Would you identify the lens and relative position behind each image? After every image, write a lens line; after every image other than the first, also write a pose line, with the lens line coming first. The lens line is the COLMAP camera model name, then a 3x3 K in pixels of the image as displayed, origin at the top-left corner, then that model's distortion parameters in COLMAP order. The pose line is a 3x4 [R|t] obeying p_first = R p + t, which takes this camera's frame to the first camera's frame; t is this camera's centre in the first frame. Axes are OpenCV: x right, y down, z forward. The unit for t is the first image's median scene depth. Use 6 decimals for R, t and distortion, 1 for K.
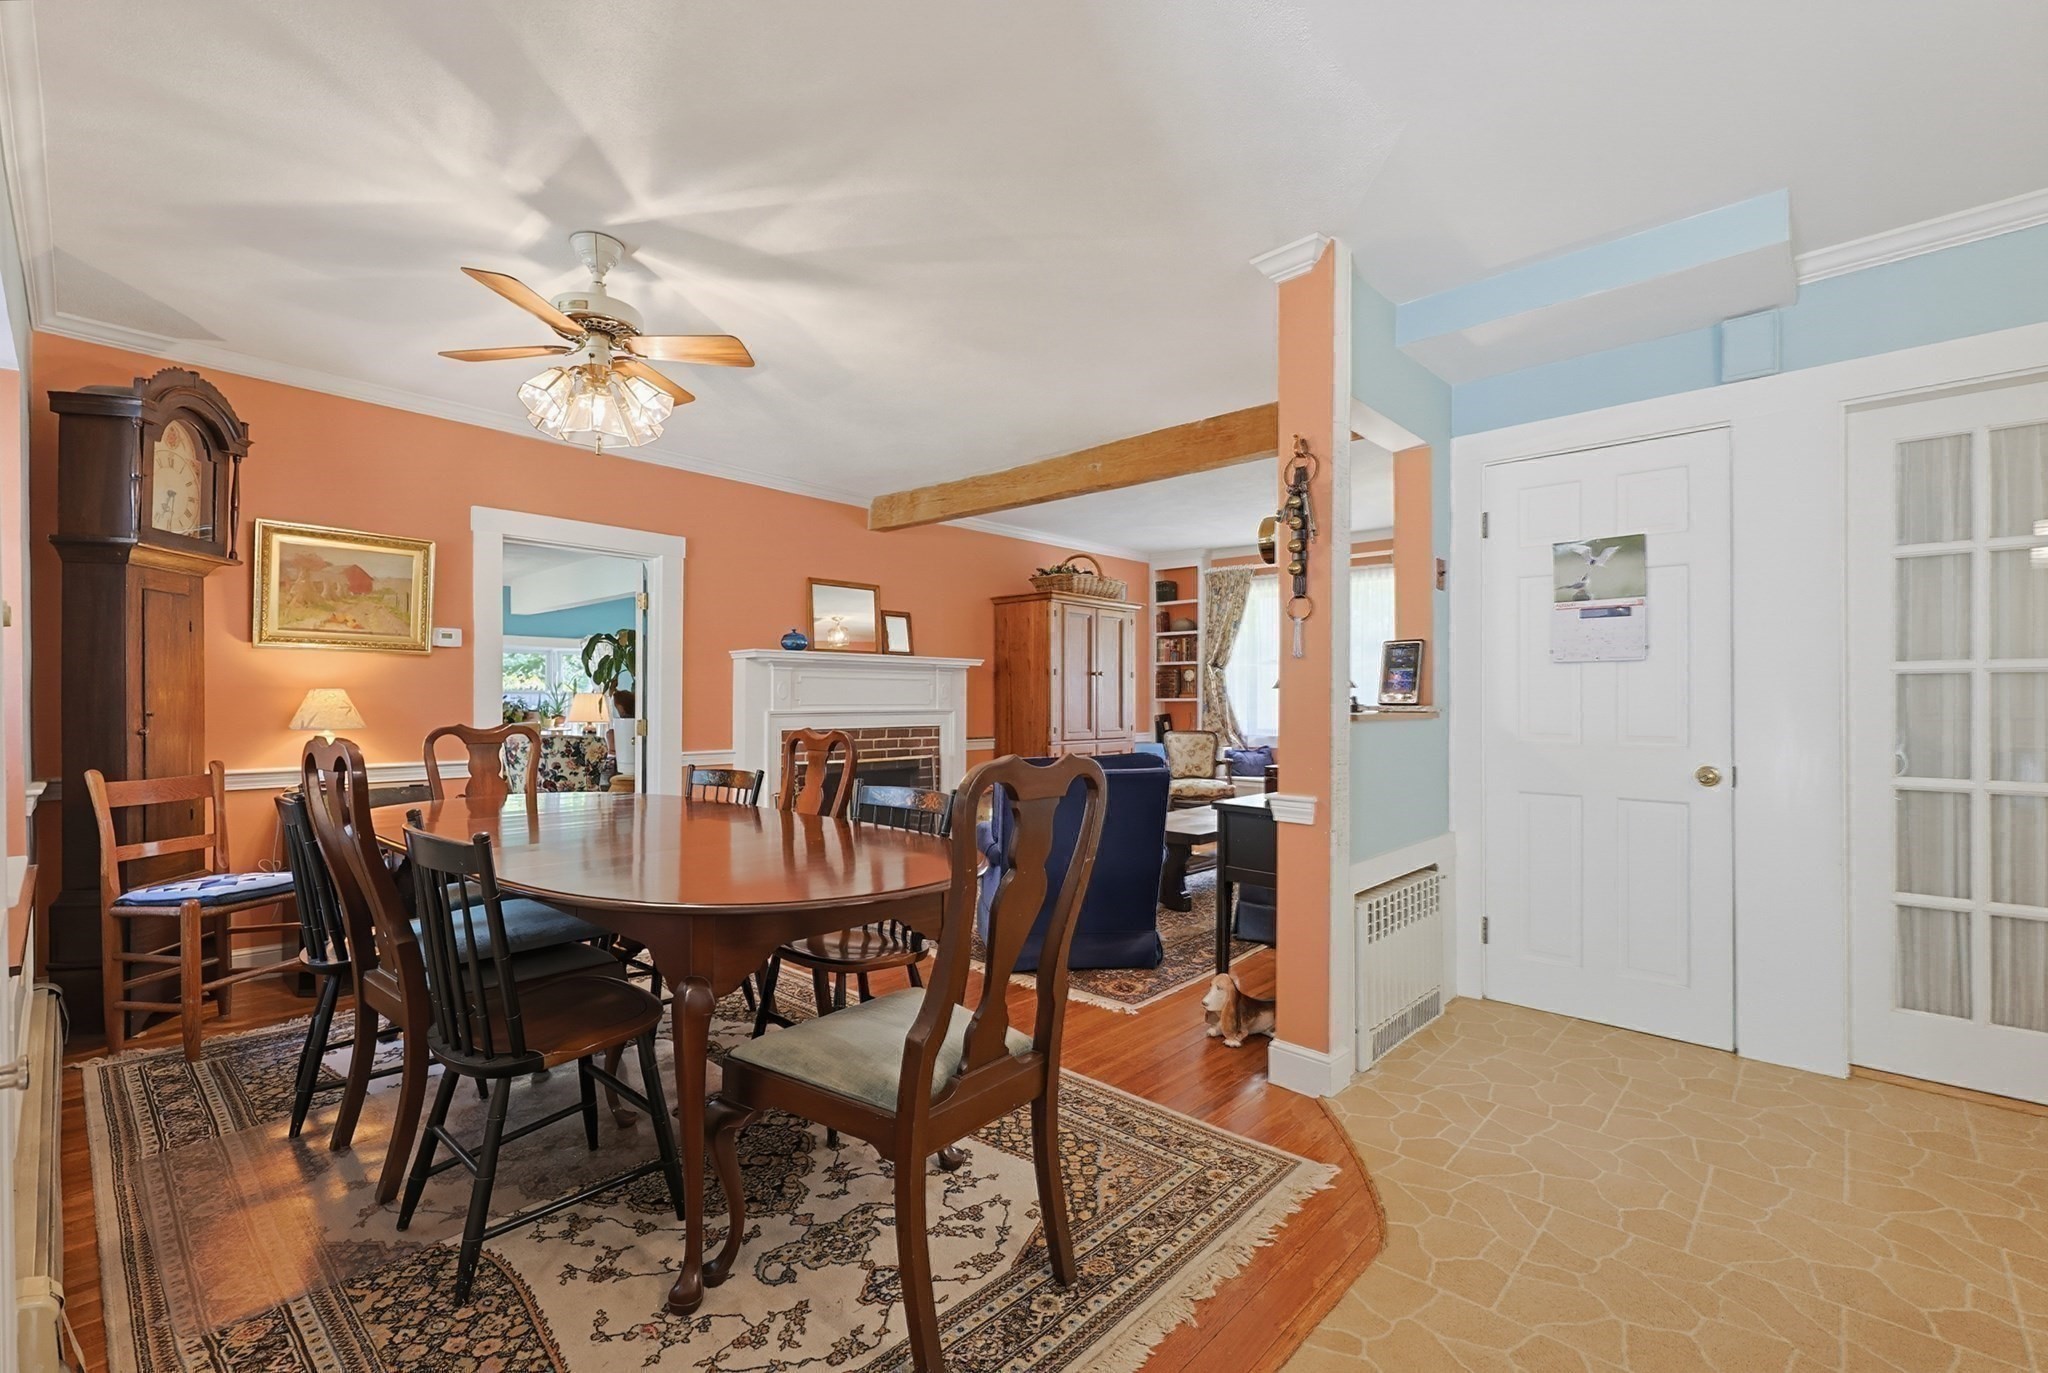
lens RADIAL K [[902.8, 0, 1024.0], [0, 902.8, 686.5], [0, 0, 1]] dist [0.003278, 0.000385]
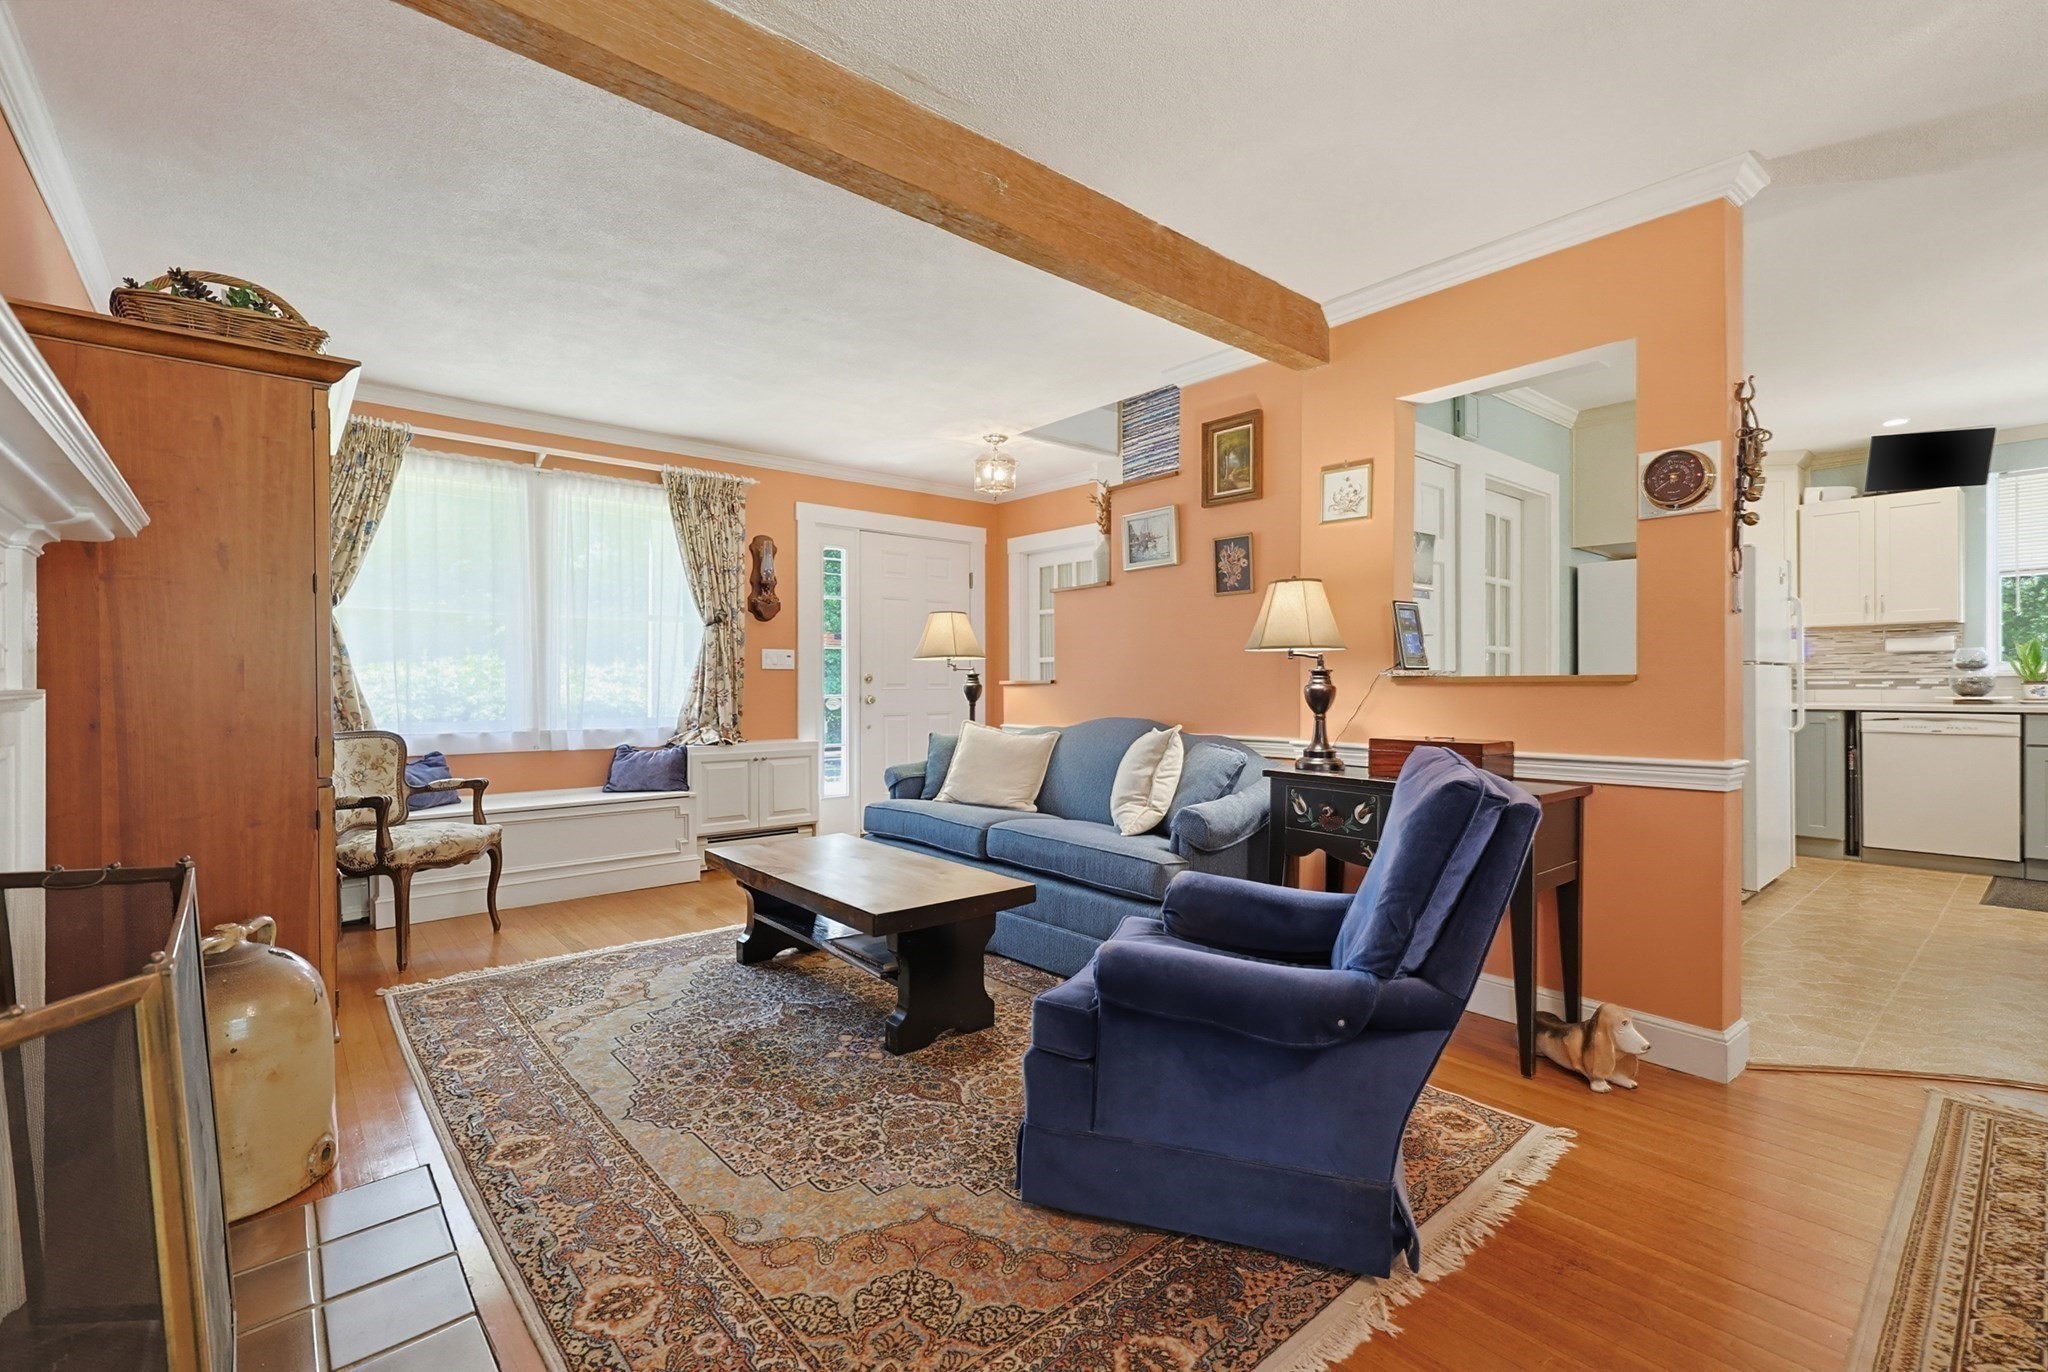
lens RADIAL K [[881.0, 0, 1024.0], [0, 881.0, 686.0], [0, 0, 1]] dist [0.001193, -0.000298]
pose [[0.122080, -0.003306, 0.992515, -0.690216], [-0.017367, 0.999834, 0.005467, 0.055941], [-0.992368, -0.017905, 0.122003, 1.619994]]
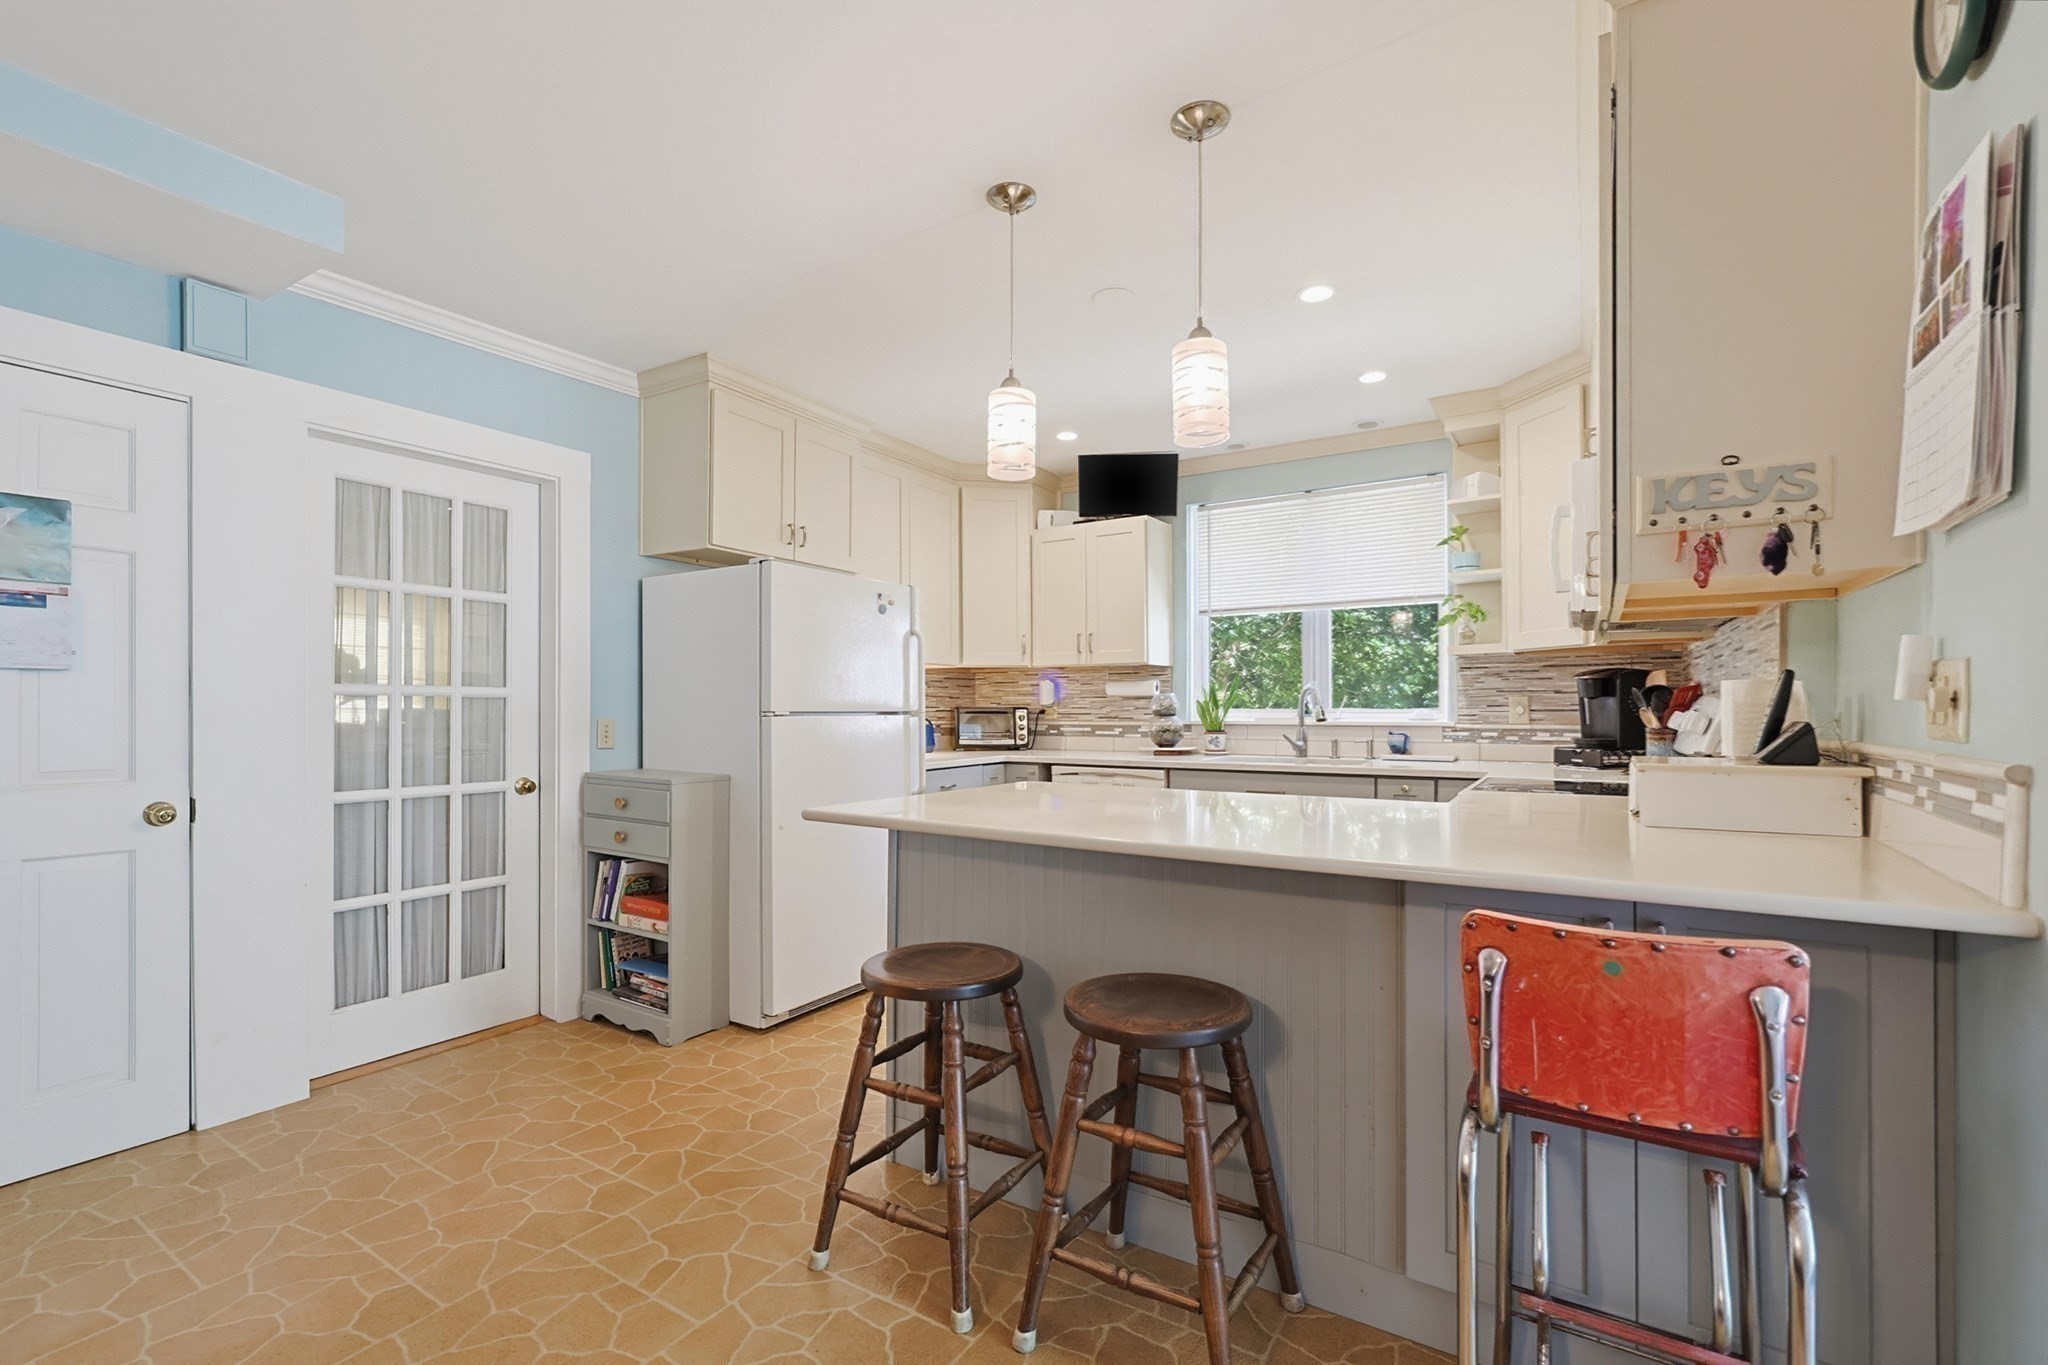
lens RADIAL K [[890.3, 0, 1030.0], [0, 890.3, 701.3], [0, 0, 1]] dist [0.002485, 0.000225]
pose [[-0.189392, 0.007913, 0.981870, -0.208560], [-0.020317, 0.999722, -0.011976, -0.011041], [-0.981691, -0.022217, -0.189179, 0.384948]]
